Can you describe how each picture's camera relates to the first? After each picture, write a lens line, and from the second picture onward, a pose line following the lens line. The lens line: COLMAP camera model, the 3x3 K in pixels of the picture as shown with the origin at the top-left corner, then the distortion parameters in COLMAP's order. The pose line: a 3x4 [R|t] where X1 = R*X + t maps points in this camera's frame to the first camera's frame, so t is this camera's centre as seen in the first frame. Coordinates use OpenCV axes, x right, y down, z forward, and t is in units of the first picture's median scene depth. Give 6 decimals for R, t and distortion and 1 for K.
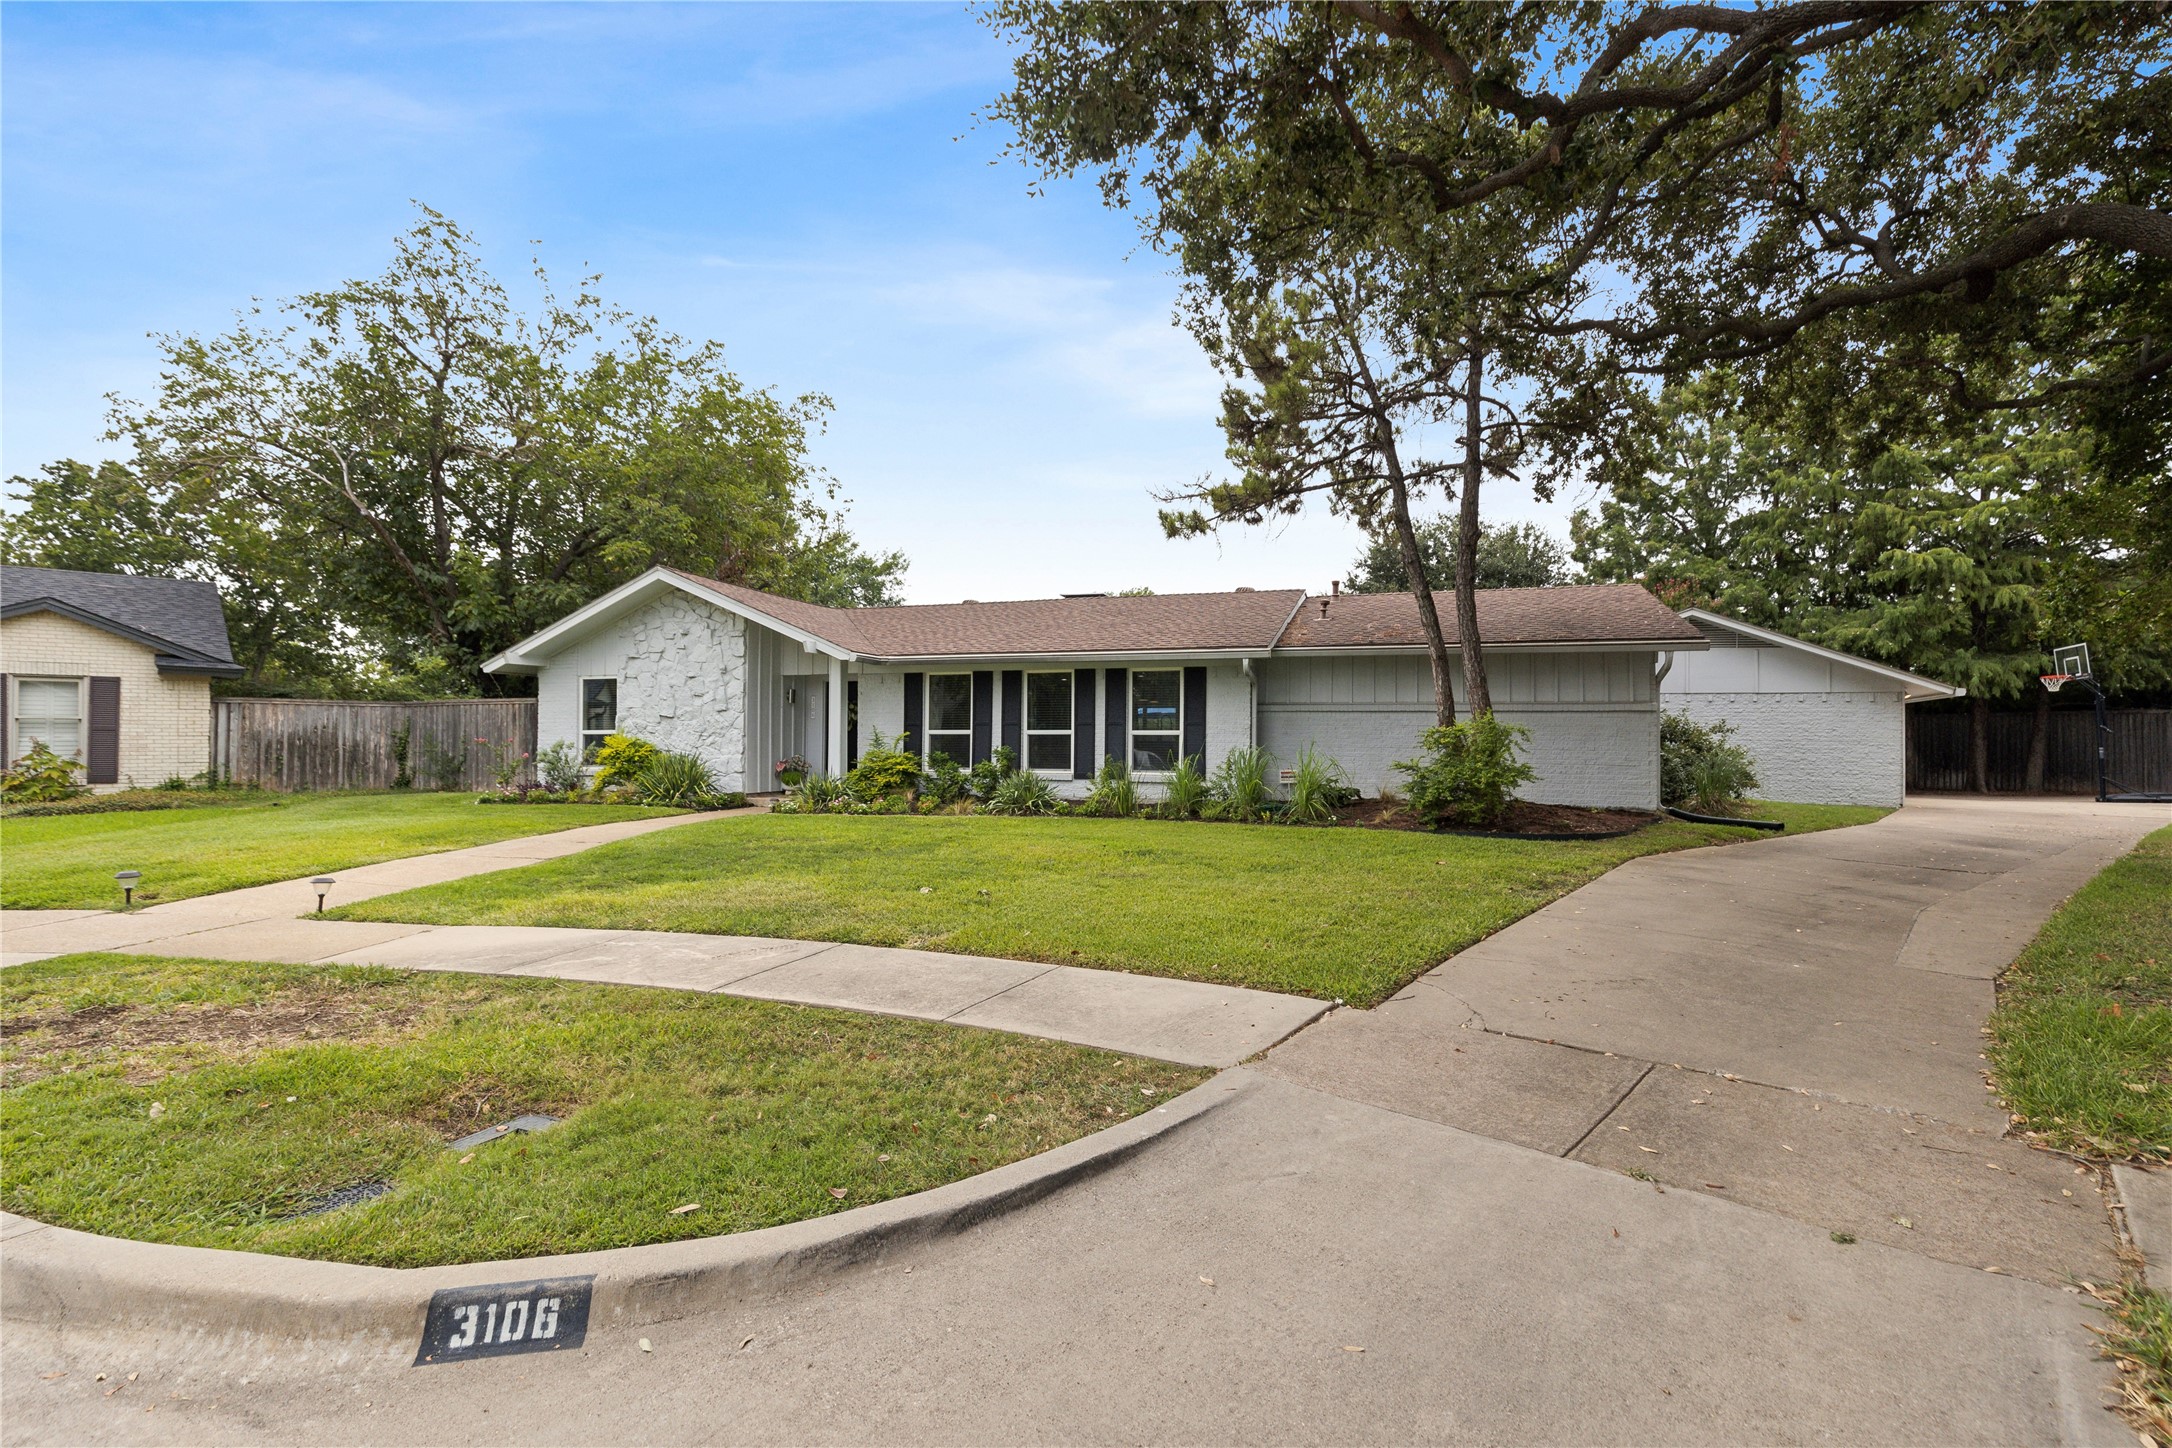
lens RADIAL K [[988.6, 0, 1089.1], [0, 988.6, 734.5], [0, 0, 1]] dist [0.012436, -0.001189]
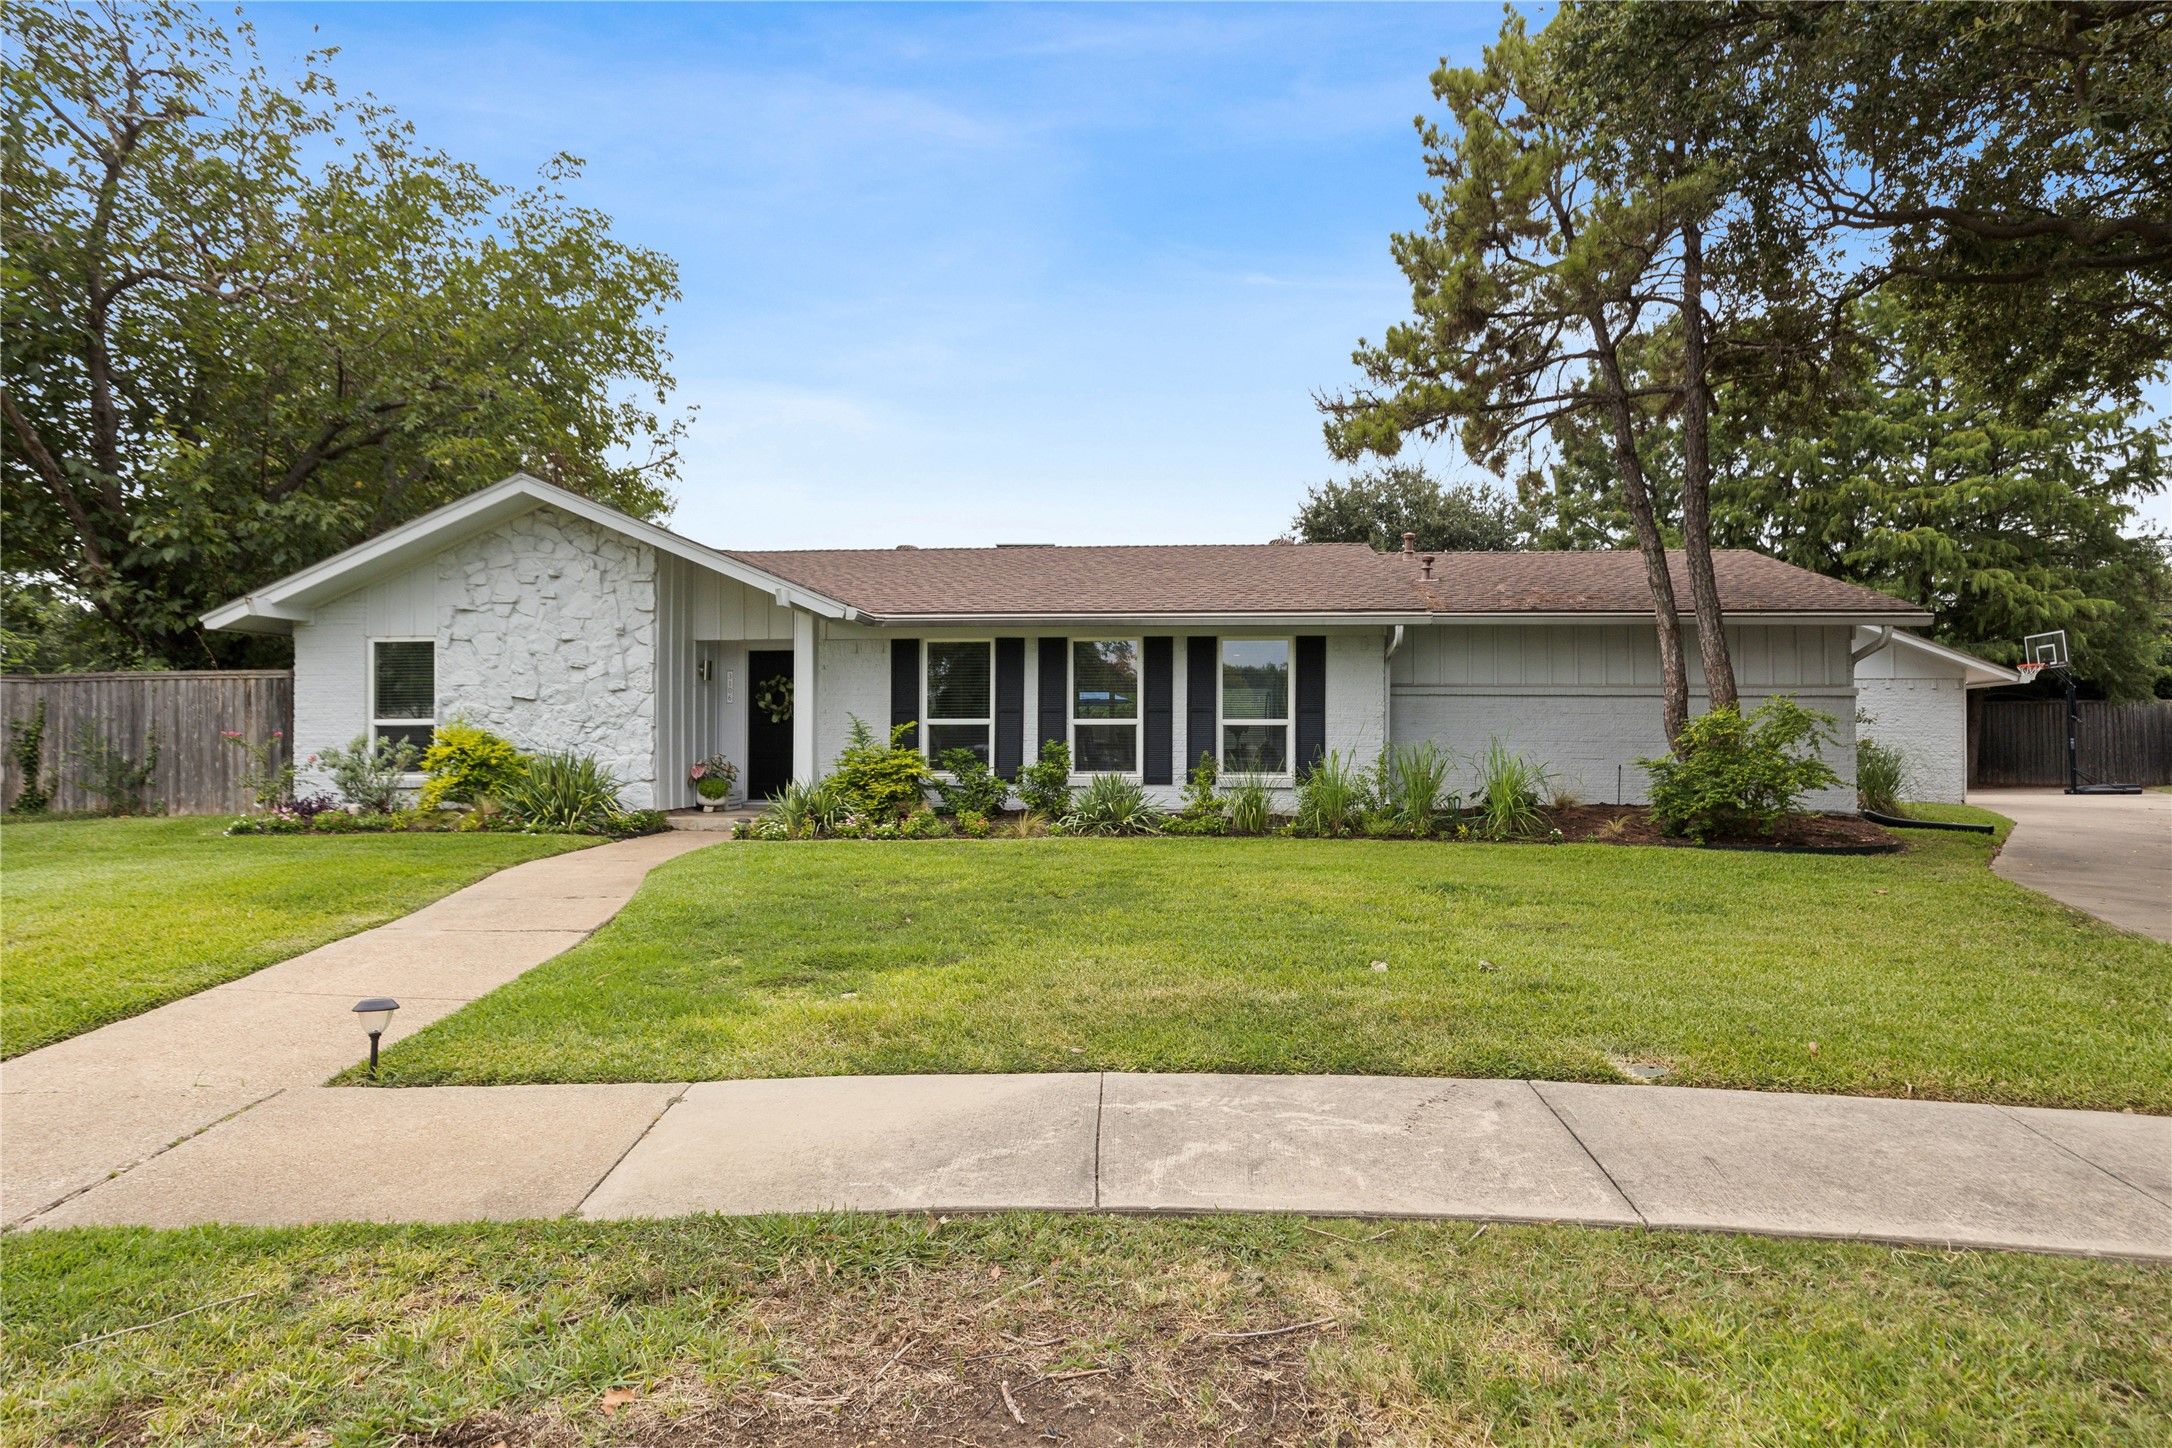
lens RADIAL K [[1169.4, 0, 1091.2], [0, 1169.4, 729.0], [0, 0, 1]] dist [-0.005403, 0.006386]
pose [[0.973516, -0.001473, 0.228616, -0.231061], [0.001072, 0.999998, 0.001879, 0.001317], [-0.228618, -0.001585, 0.973515, 0.139775]]
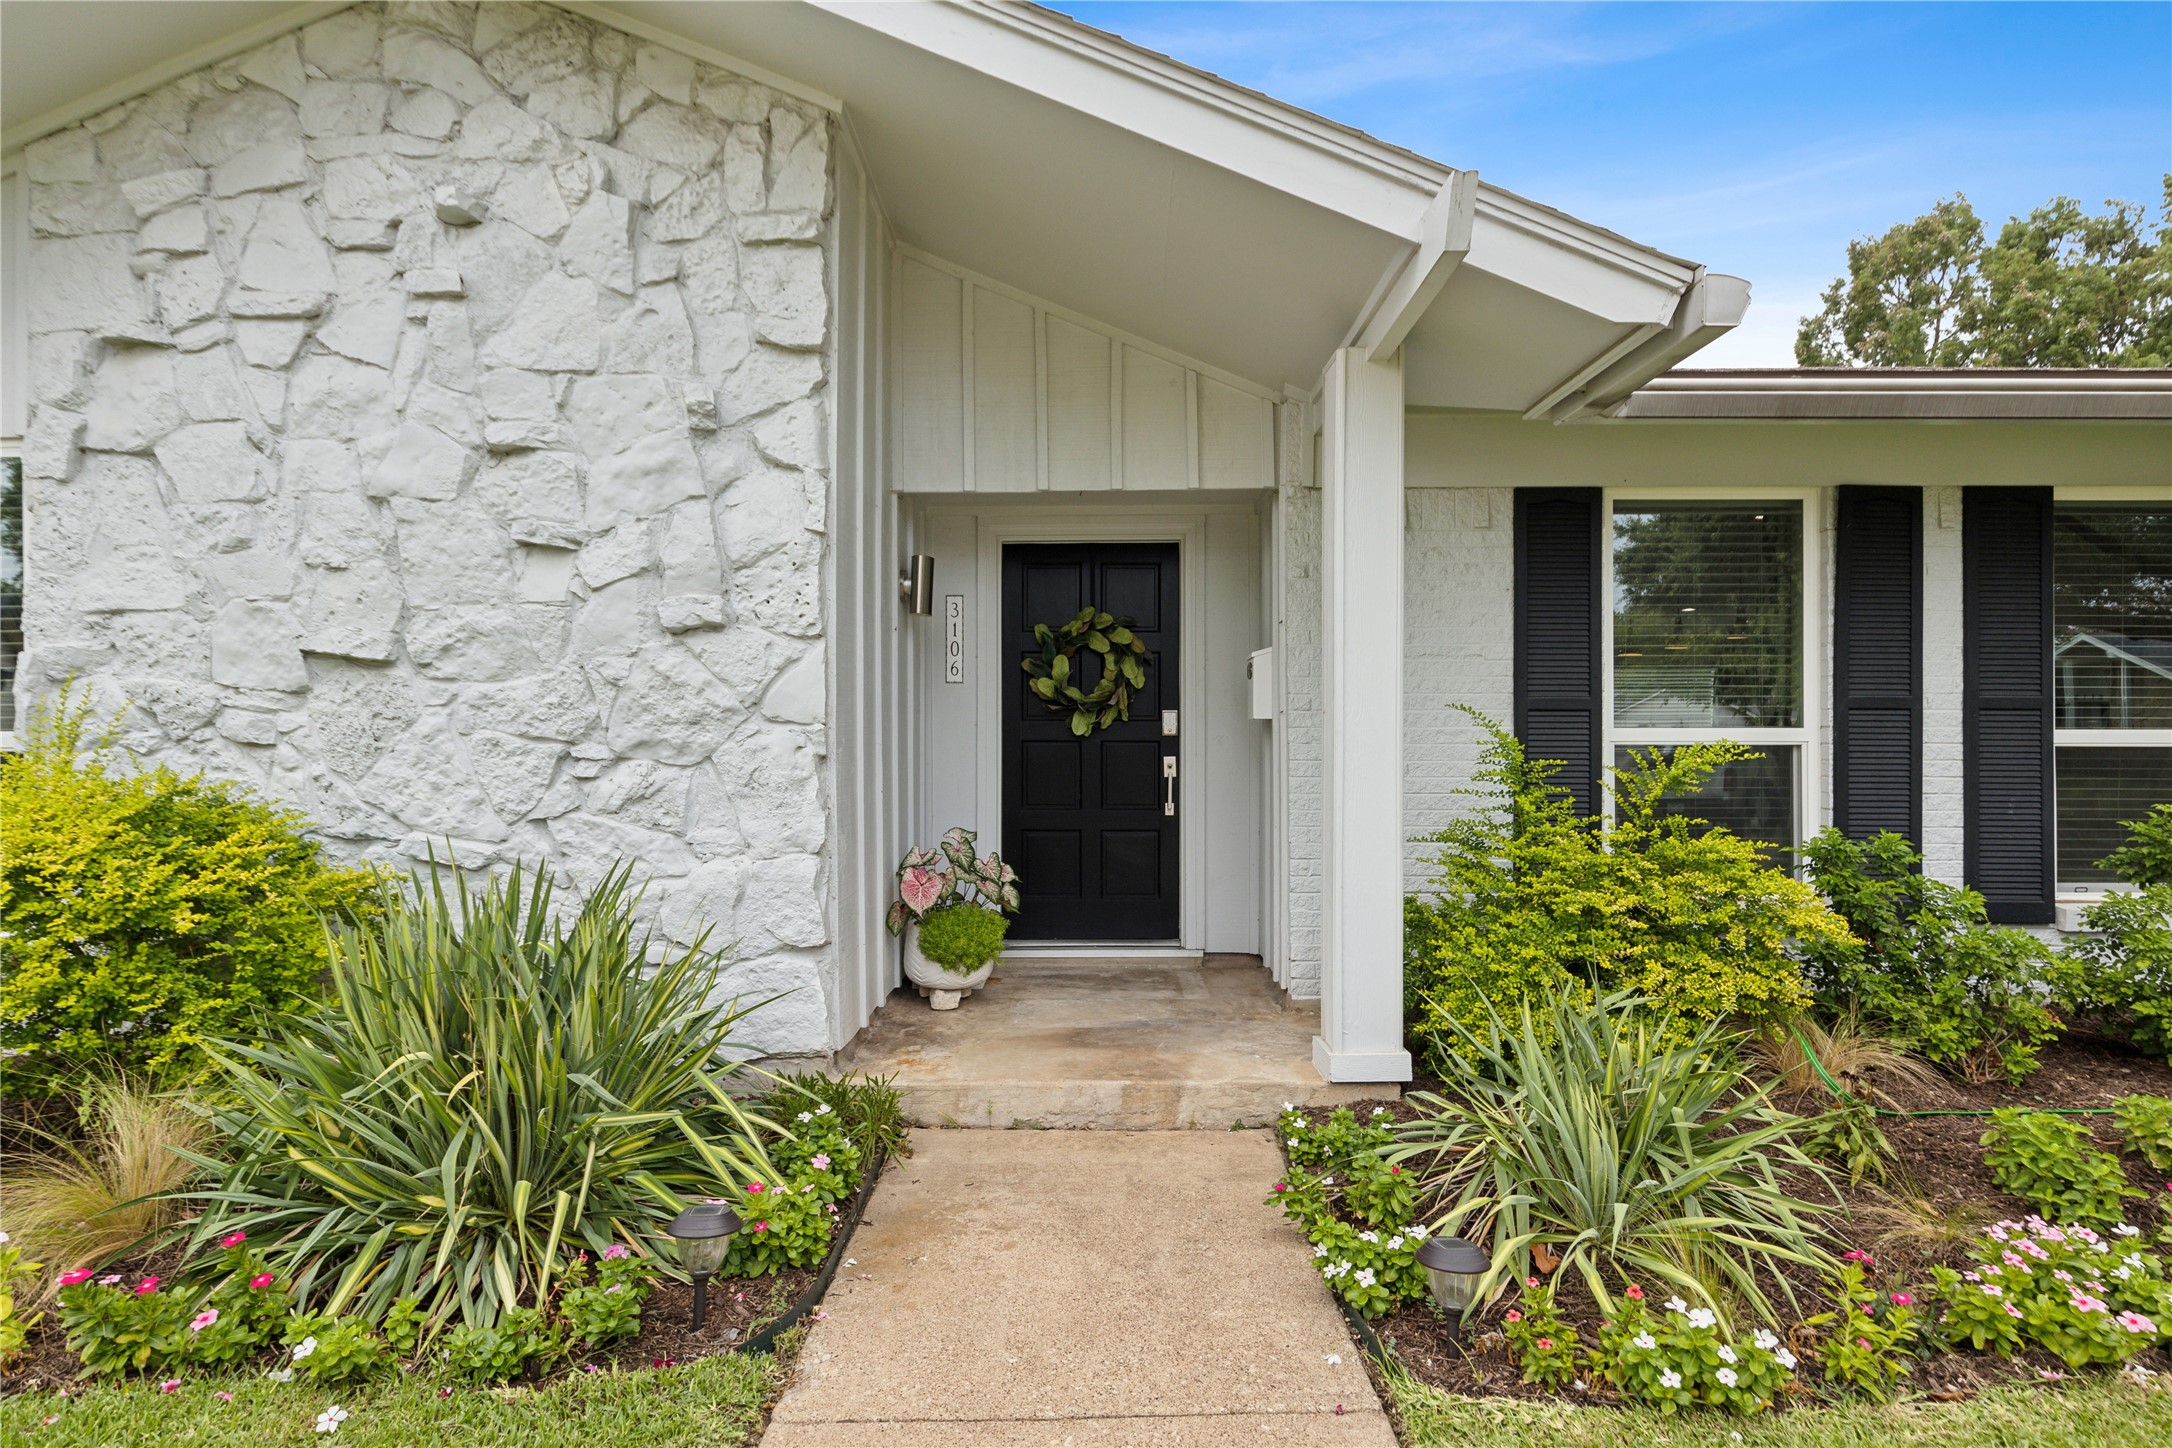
lens RADIAL K [[1130.5, 0, 1100.2], [0, 1130.5, 736.3], [0, 0, 1]] dist [-0.009799, -0.002465]
pose [[0.950685, -0.005356, 0.310113, -0.353530], [0.001345, 0.999913, 0.013145, -0.005962], [-0.310156, -0.012079, 0.950609, 0.745804]]
